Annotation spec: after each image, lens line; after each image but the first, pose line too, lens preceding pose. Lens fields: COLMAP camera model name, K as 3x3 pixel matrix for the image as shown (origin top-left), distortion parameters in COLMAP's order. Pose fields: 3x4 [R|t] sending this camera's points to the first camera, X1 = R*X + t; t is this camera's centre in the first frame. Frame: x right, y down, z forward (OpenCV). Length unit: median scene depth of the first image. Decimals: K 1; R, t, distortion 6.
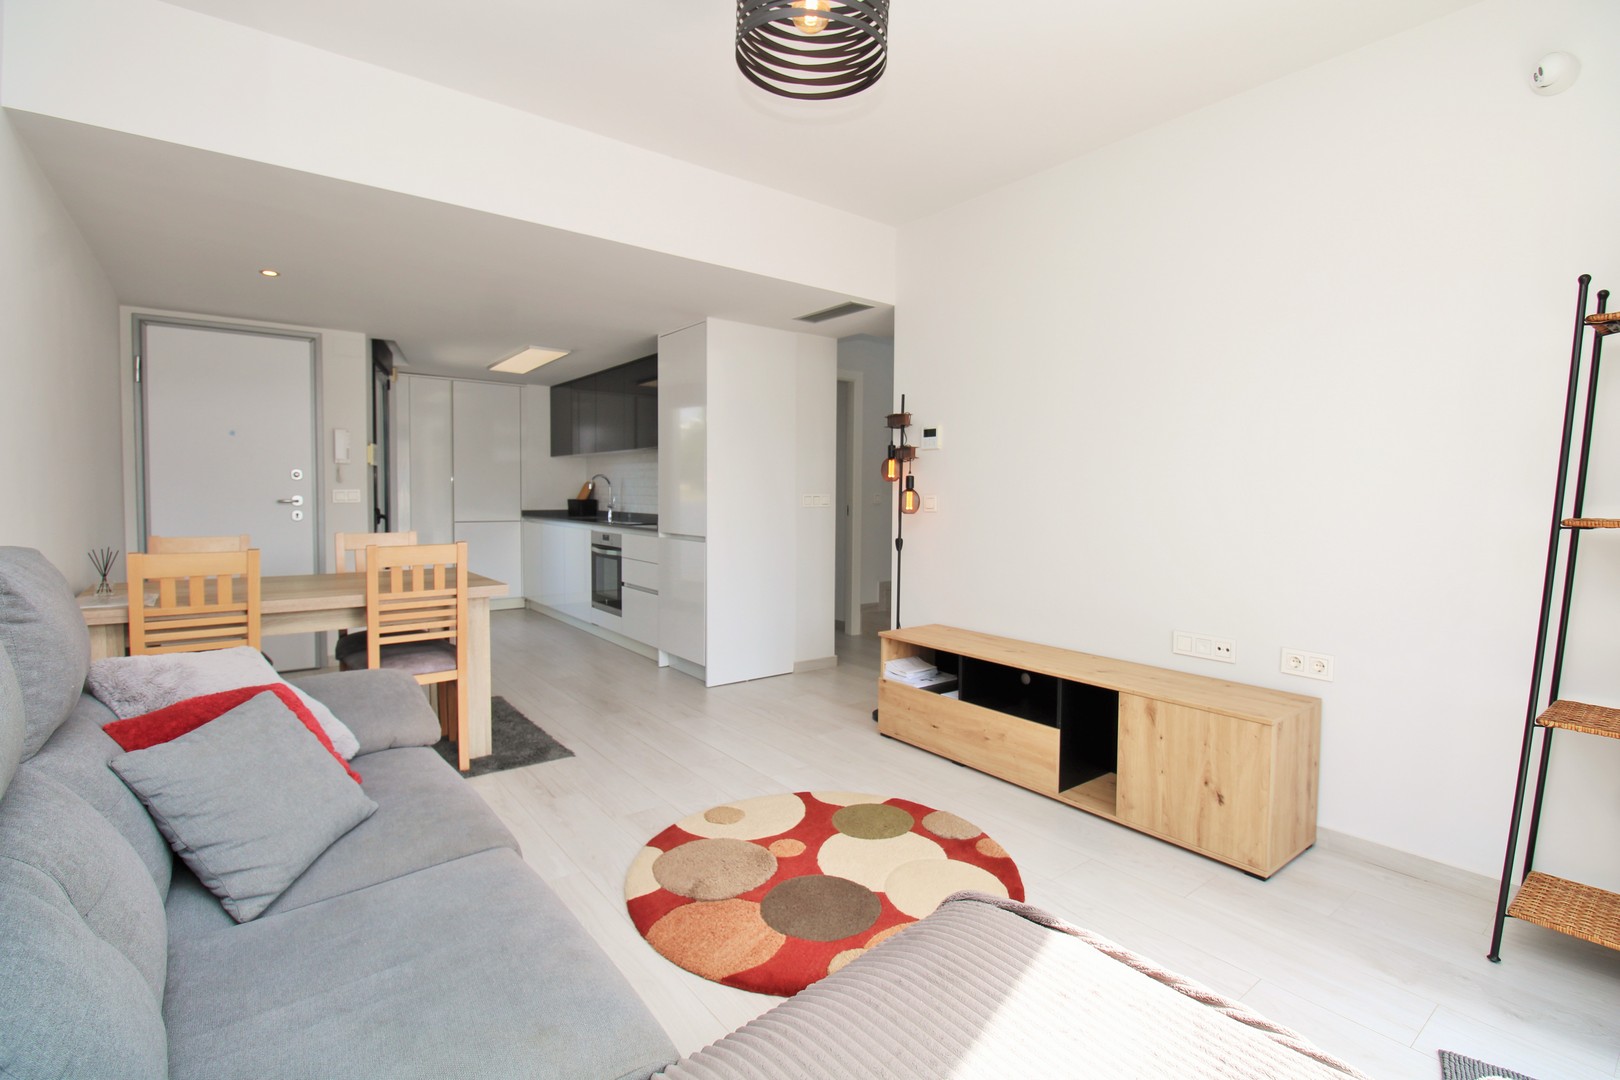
lens RADIAL K [[745.2, 0, 810.1], [0, 745.2, 524.1], [0, 0, 1]] dist [-0.002588, -0.014140]
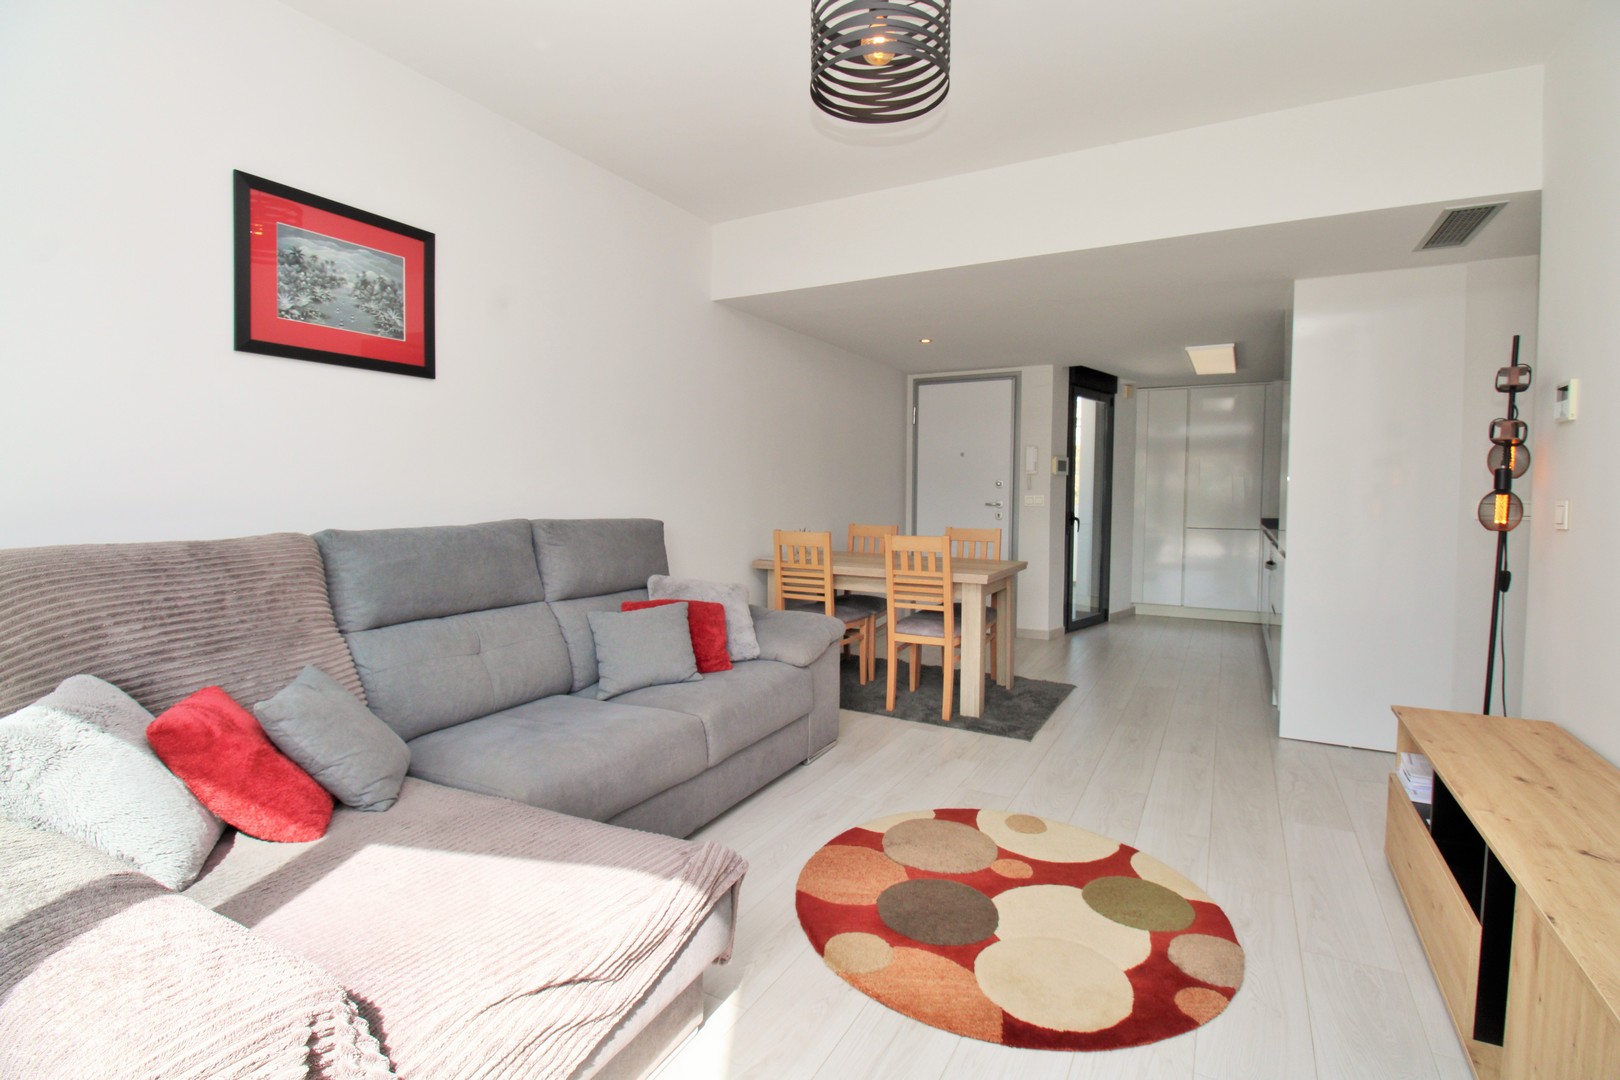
lens RADIAL K [[745.2, 0, 810.1], [0, 745.2, 524.1], [0, 0, 1]] dist [-0.002588, -0.014140]
pose [[0.385466, 0.031767, -0.922175, 0.397882], [-0.043723, 0.998913, 0.016134, -0.003491], [0.921686, 0.034101, 0.386436, 0.208840]]
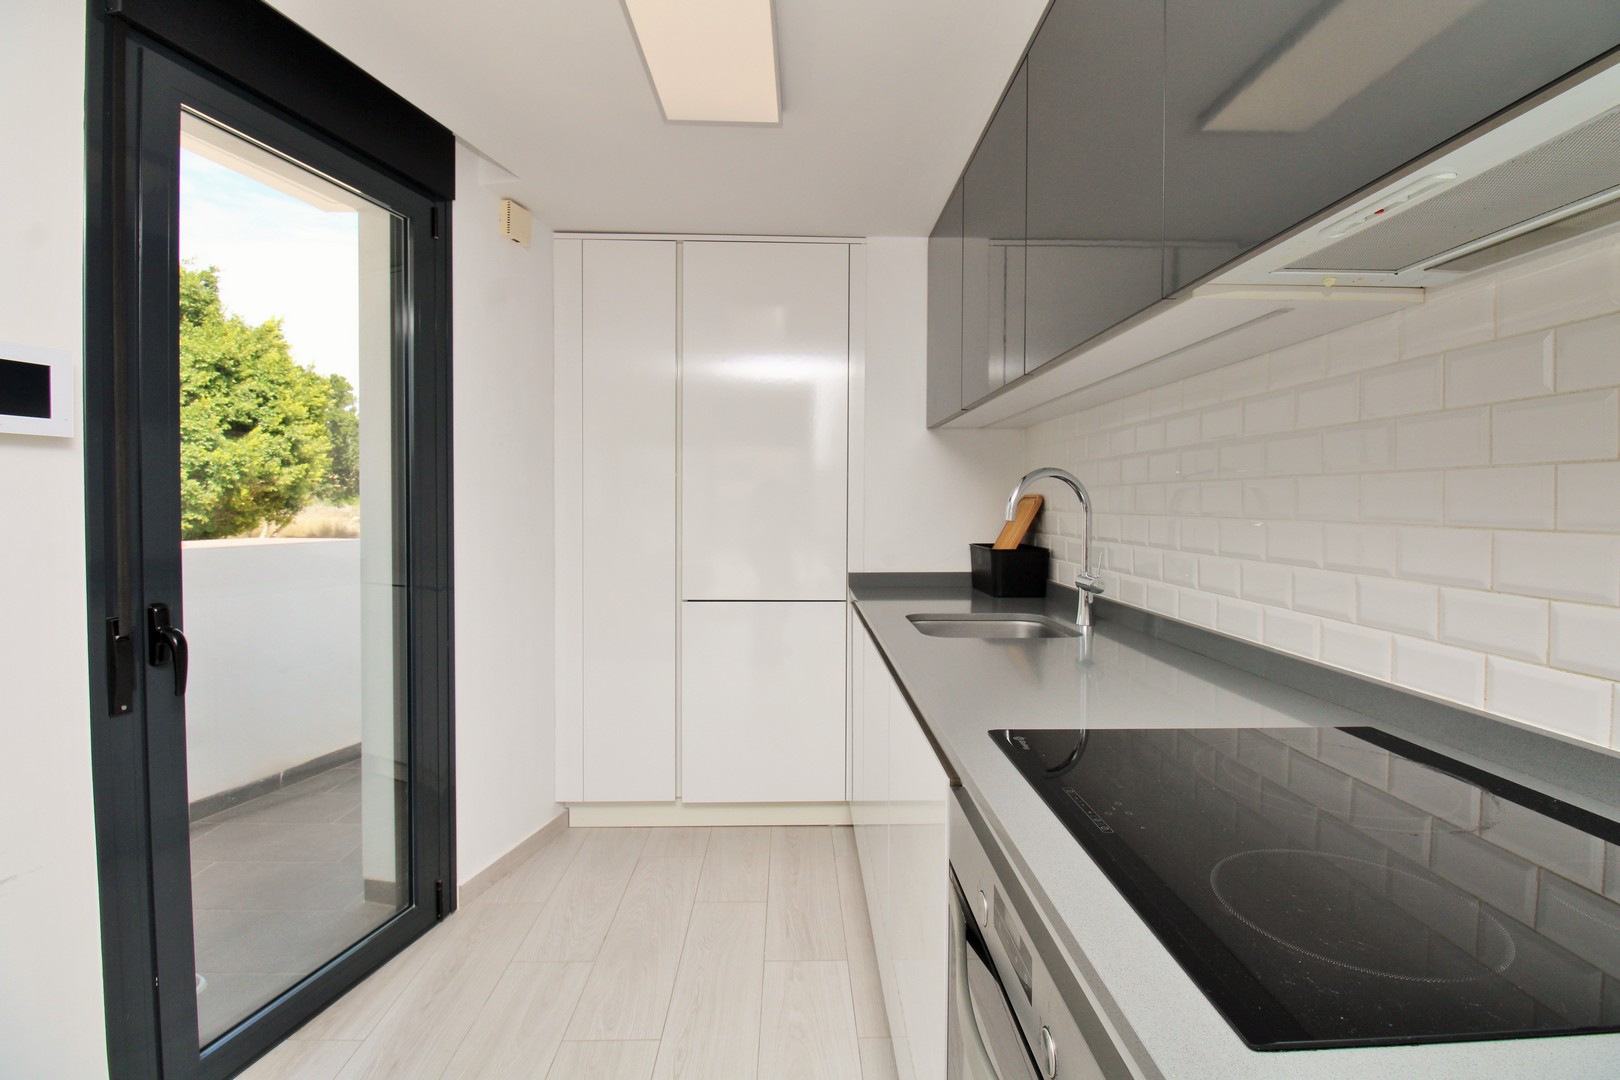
lens RADIAL K [[757.2, 0, 811.0], [0, 757.2, 523.7], [0, 0, 1]] dist [-0.002762, -0.000316]
pose [[0.805939, 0.010936, -0.591897, -0.285802], [-0.023993, 0.999611, -0.014201, -0.061269], [0.591512, 0.025647, 0.805888, 1.105006]]
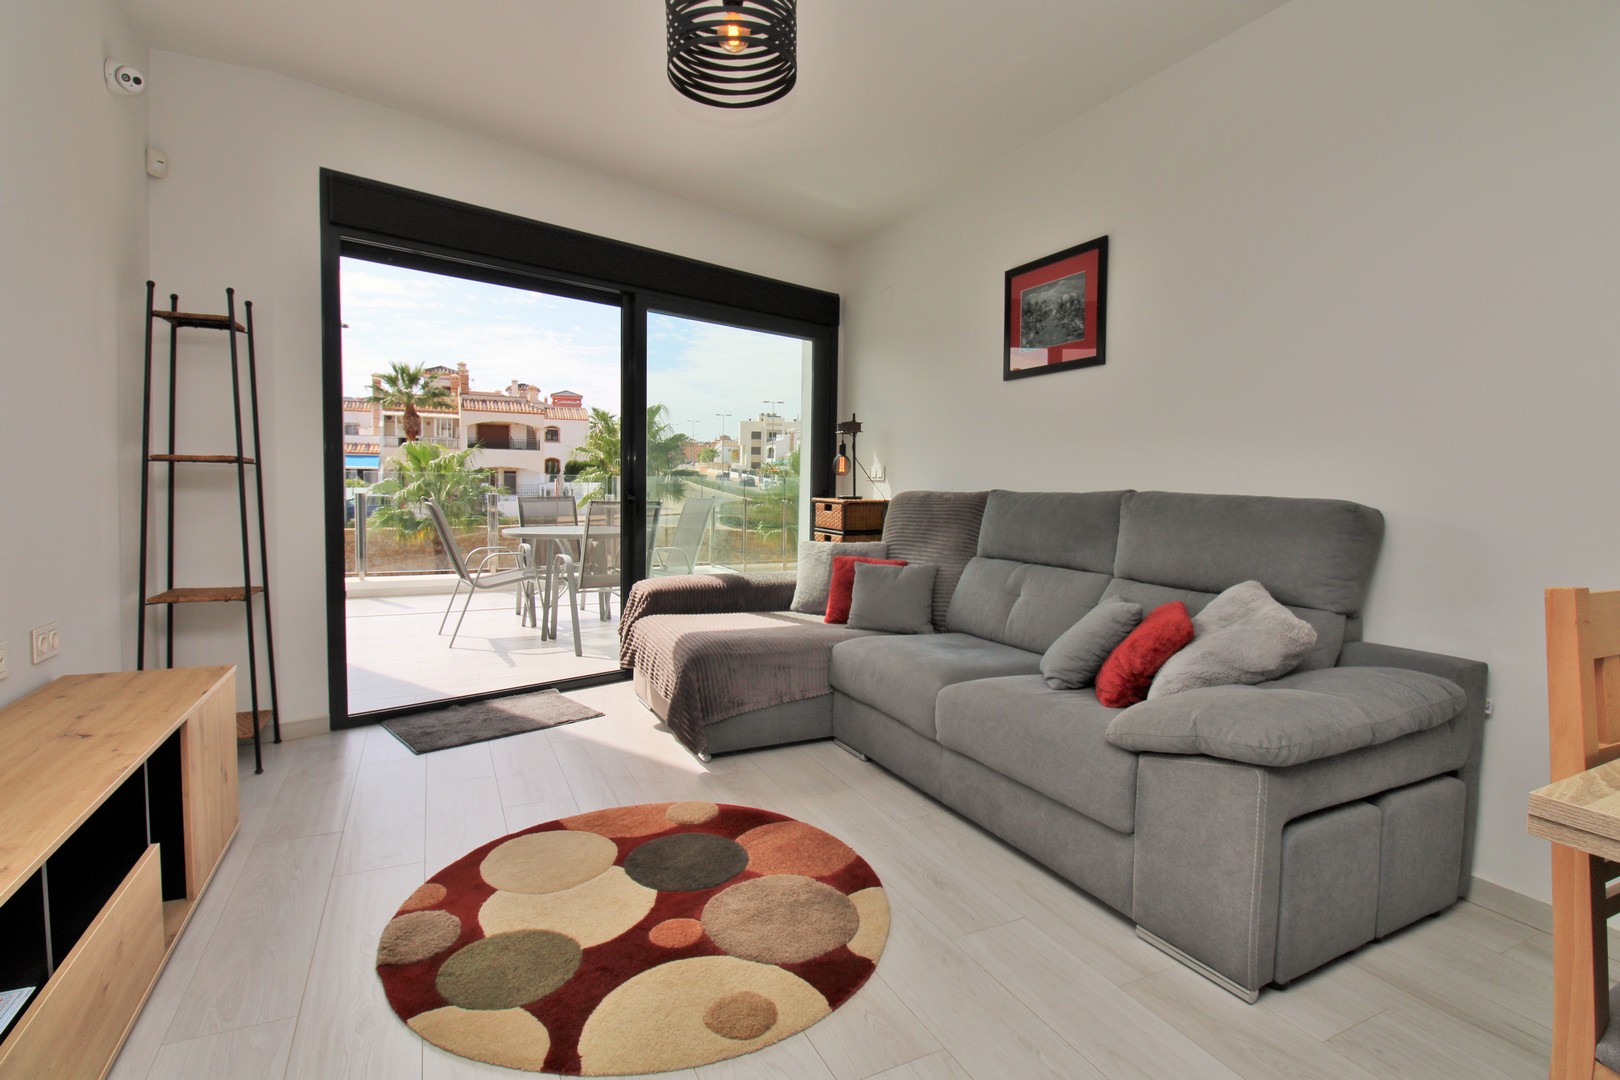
lens RADIAL K [[765.6, 0, 808.5], [0, 765.6, 523.2], [0, 0, 1]] dist [-0.009155, -0.000998]
pose [[-0.977626, -0.038387, 0.206819, -0.159001], [-0.018305, 0.995003, 0.098152, -0.016475], [-0.209553, 0.092170, -0.973444, 0.901775]]
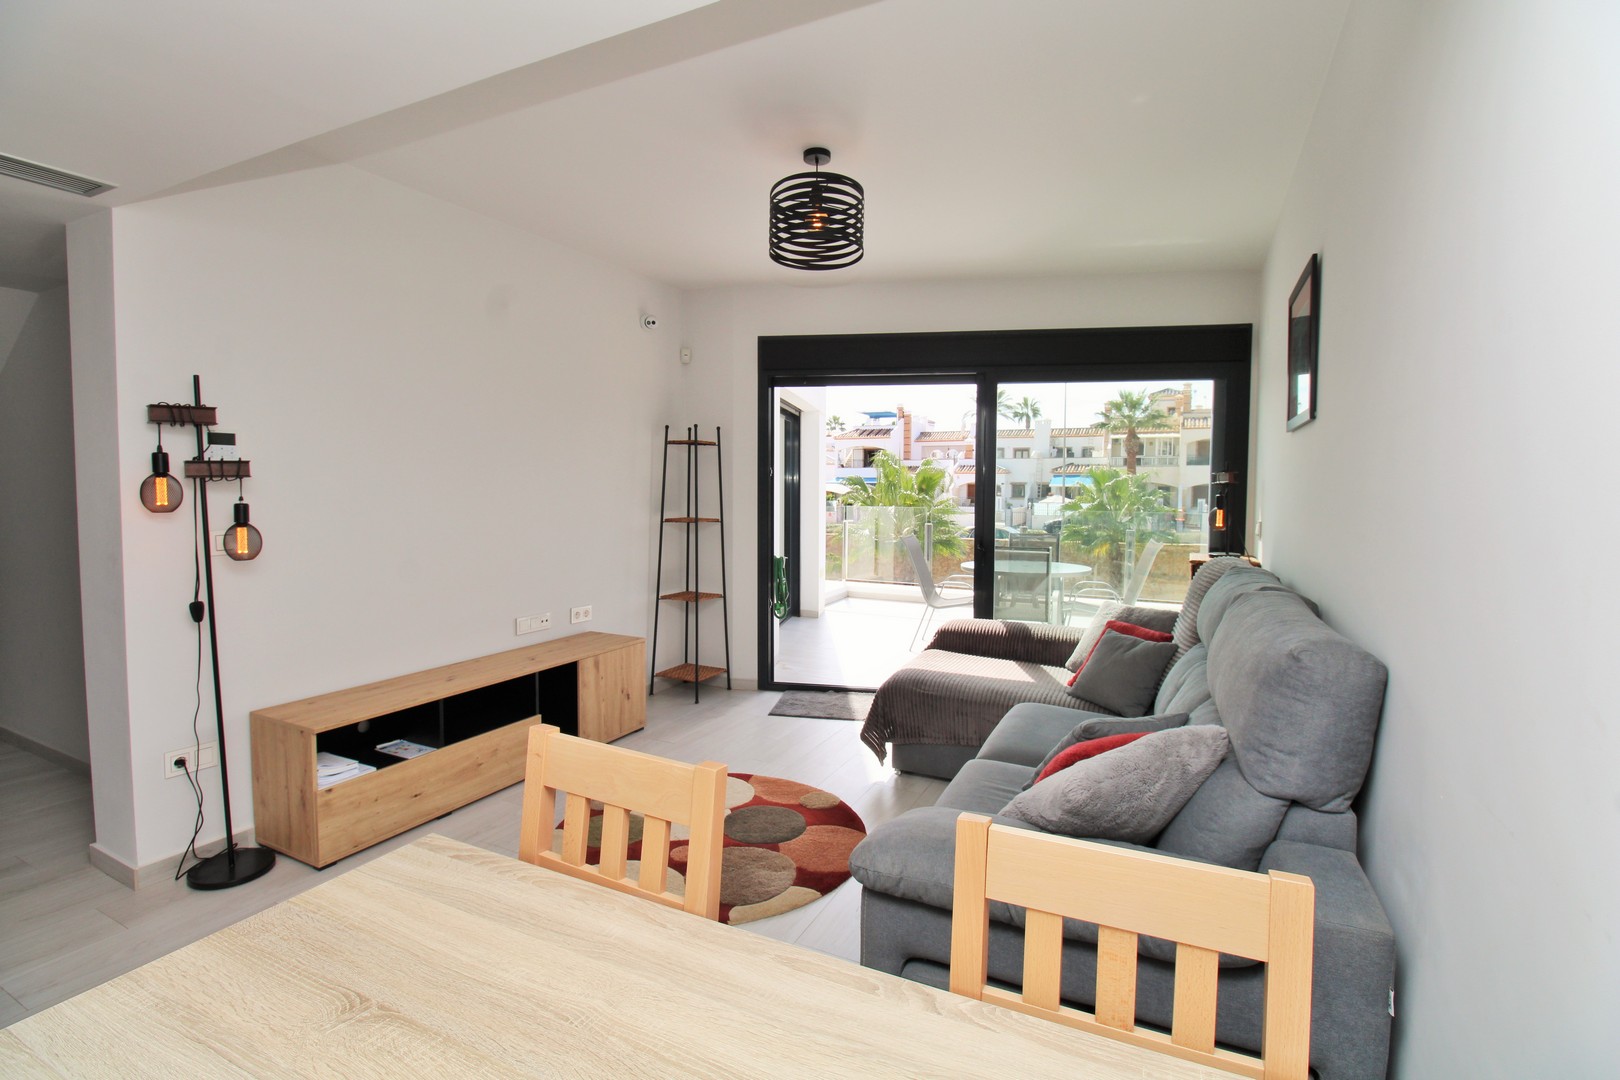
lens RADIAL K [[738.5, 0, 839.8], [0, 738.5, 529.1], [0, 0, 1]] dist [0.002513, -0.013334]
pose [[-0.451978, -0.067279, 0.889488, -0.587961], [0.024370, 0.995848, 0.087707, -0.072839], [-0.891696, 0.061318, -0.448462, 0.687236]]
